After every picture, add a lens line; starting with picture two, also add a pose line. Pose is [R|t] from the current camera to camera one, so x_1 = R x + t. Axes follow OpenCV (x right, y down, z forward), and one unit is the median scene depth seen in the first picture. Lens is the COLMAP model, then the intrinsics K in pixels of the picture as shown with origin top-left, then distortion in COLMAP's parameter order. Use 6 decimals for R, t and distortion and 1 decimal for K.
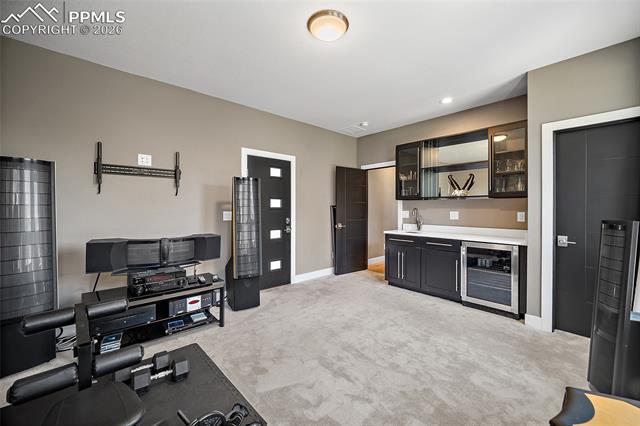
lens RADIAL K [[255.9, 0, 324.3], [0, 255.9, 207.2], [0, 0, 1]] dist [-0.001266, -0.000242]
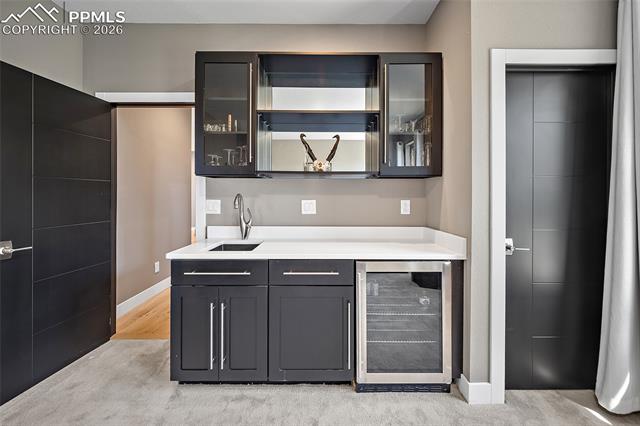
lens RADIAL K [[258.7, 0, 319.9], [0, 258.7, 194.2], [0, 0, 1]] dist [-0.000972, -0.000105]
pose [[0.672249, 0.003005, 0.740319, 0.102585], [-0.003088, 0.999994, -0.001255, 0.004583], [-0.740319, -0.001443, 0.672255, 0.592463]]
